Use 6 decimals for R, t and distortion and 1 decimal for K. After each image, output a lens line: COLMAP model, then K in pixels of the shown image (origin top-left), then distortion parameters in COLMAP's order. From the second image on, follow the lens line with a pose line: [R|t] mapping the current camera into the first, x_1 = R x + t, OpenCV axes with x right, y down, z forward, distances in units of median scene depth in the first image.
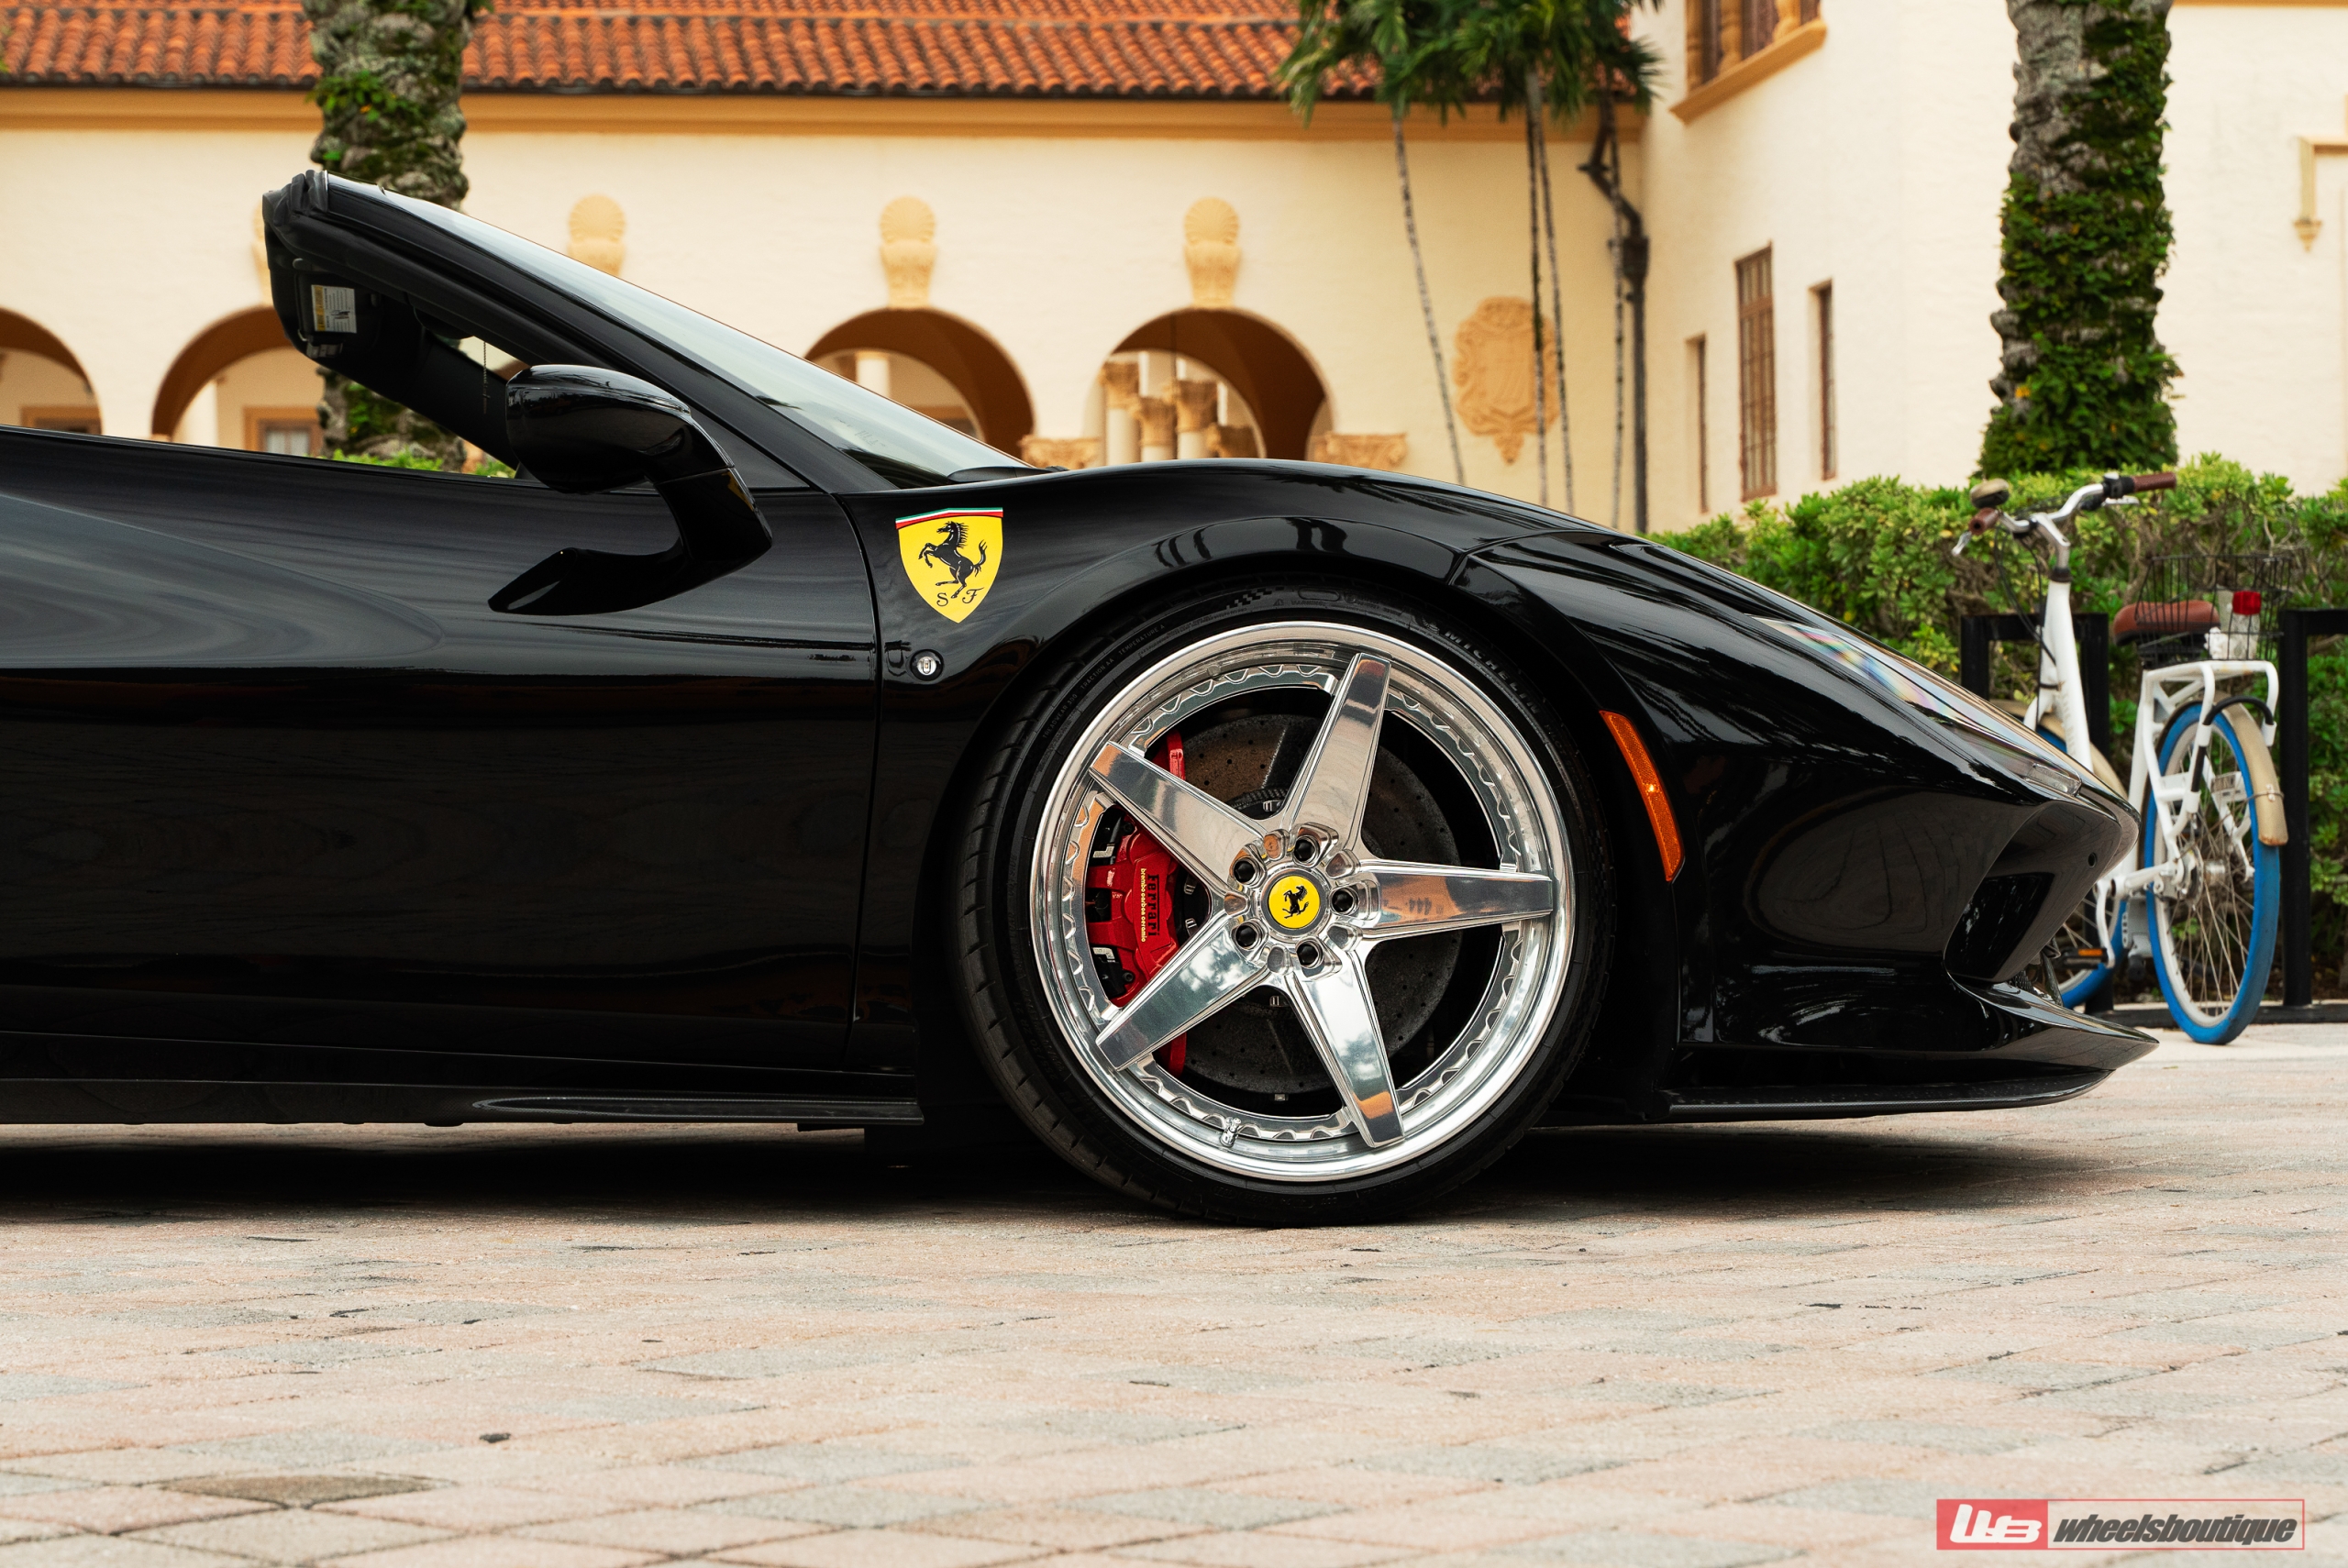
lens RADIAL K [[5191.6, 0, 1140.2], [0, 5191.6, 790.4], [0, 0, 1]] dist [-0.037629, 0.427428]
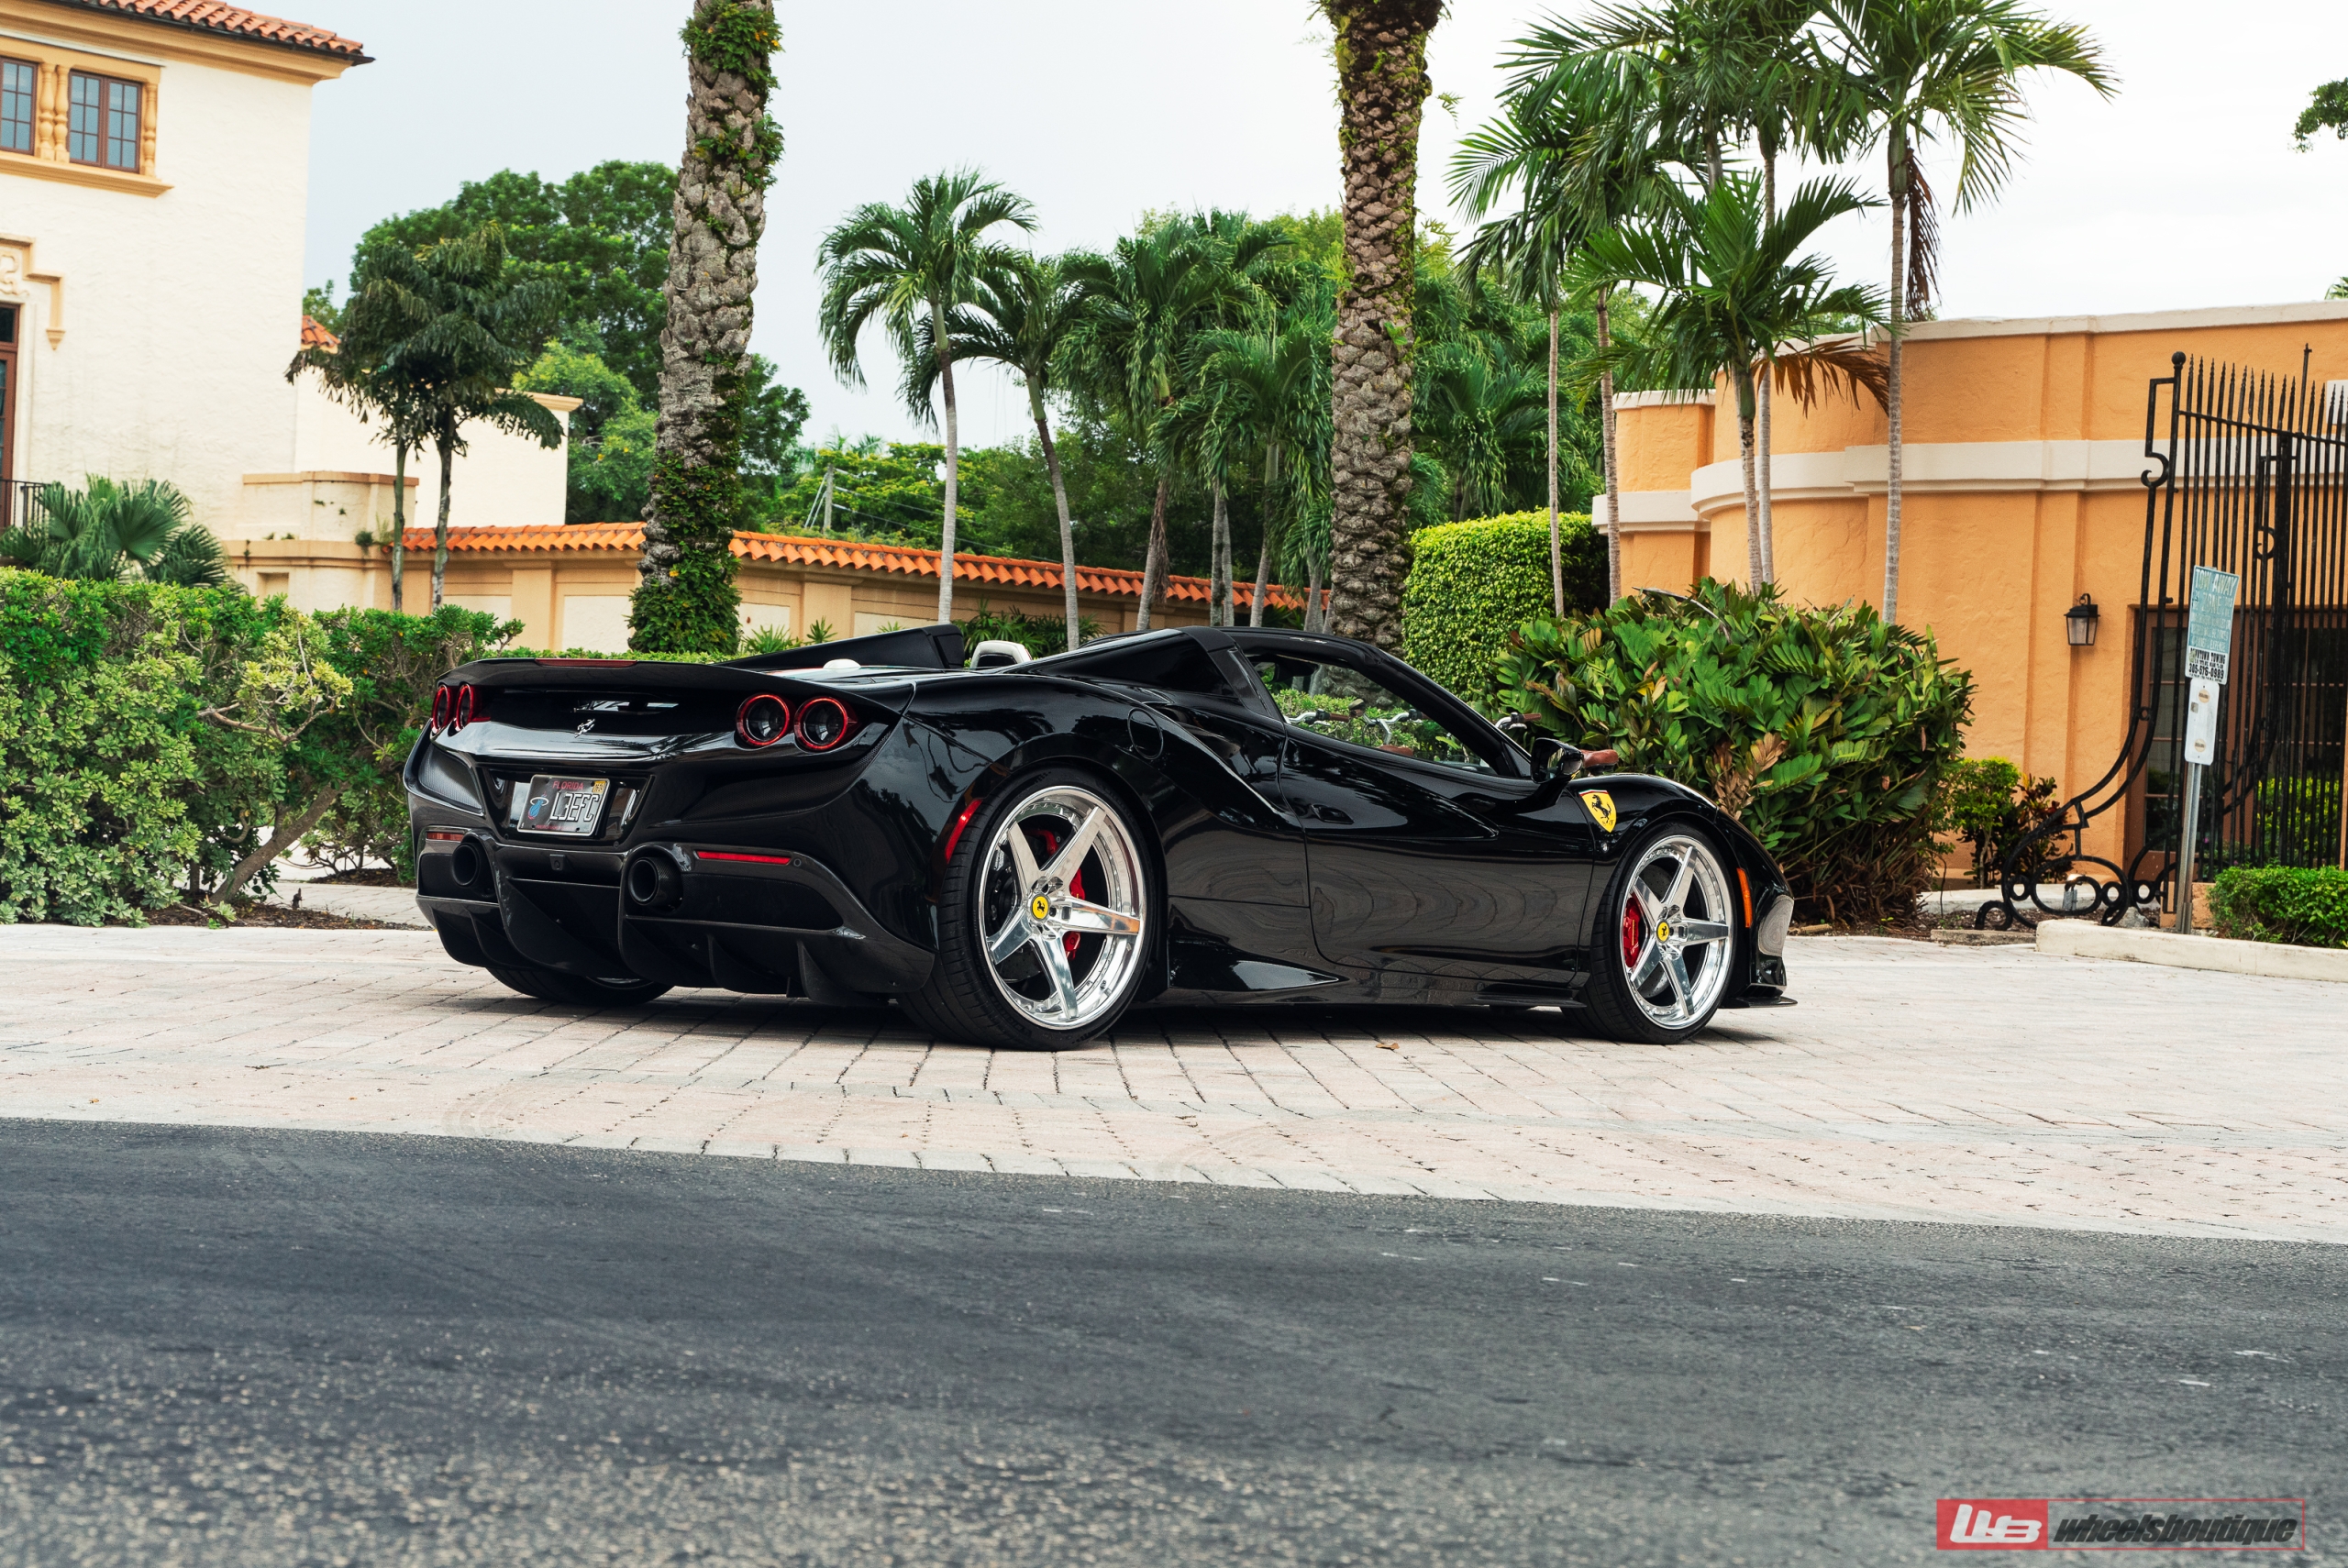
lens RADIAL K [[4025.1, 0, 1175.2], [0, 4025.1, 892.4], [0, 0, 1]] dist [-0.023392, 0.144610]
pose [[0.765295, 0.031843, 0.642891, -0.599538], [-0.065475, 0.997446, 0.028536, -0.016964], [-0.640341, -0.063932, 0.765426, -0.200157]]
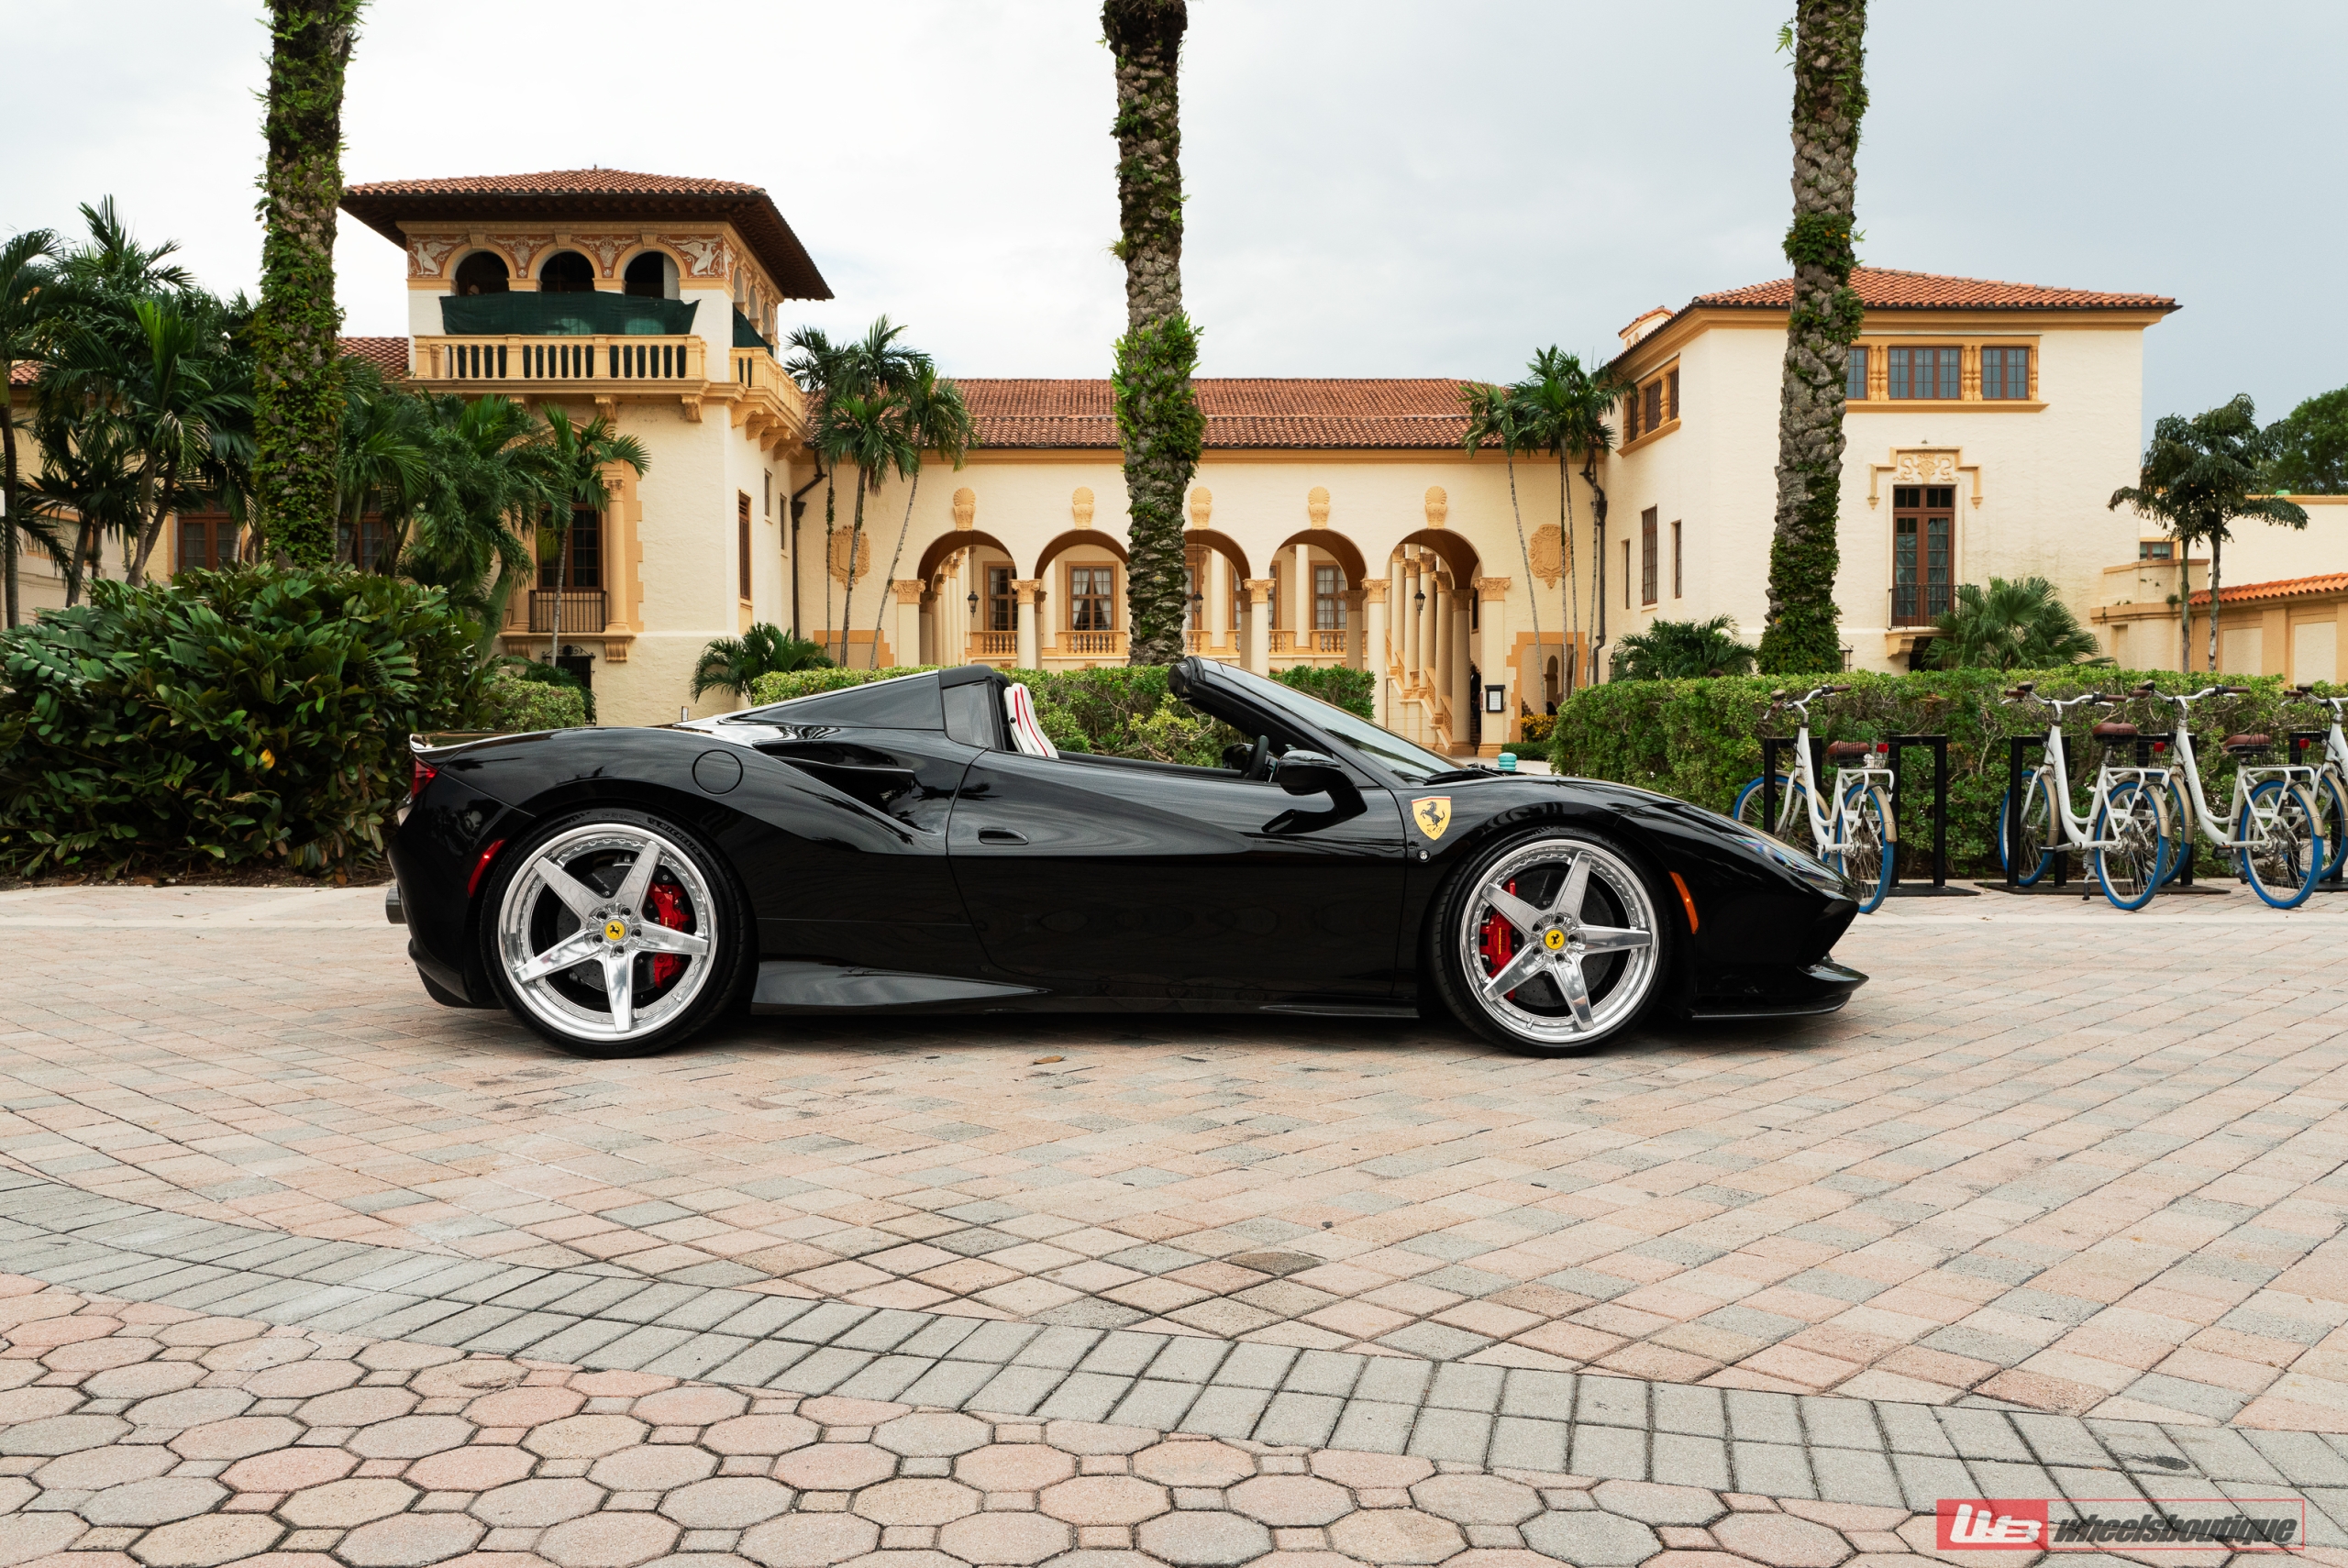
lens RADIAL K [[1980.9, 0, 1174.0], [0, 1980.9, 784.0], [0, 0, 1]] dist [0.007987, -0.001668]
pose [[0.993904, 0.012274, -0.109562, -0.021144], [-0.007047, 0.998824, 0.047969, -0.040782], [0.110022, -0.046905, 0.992822, -0.024203]]
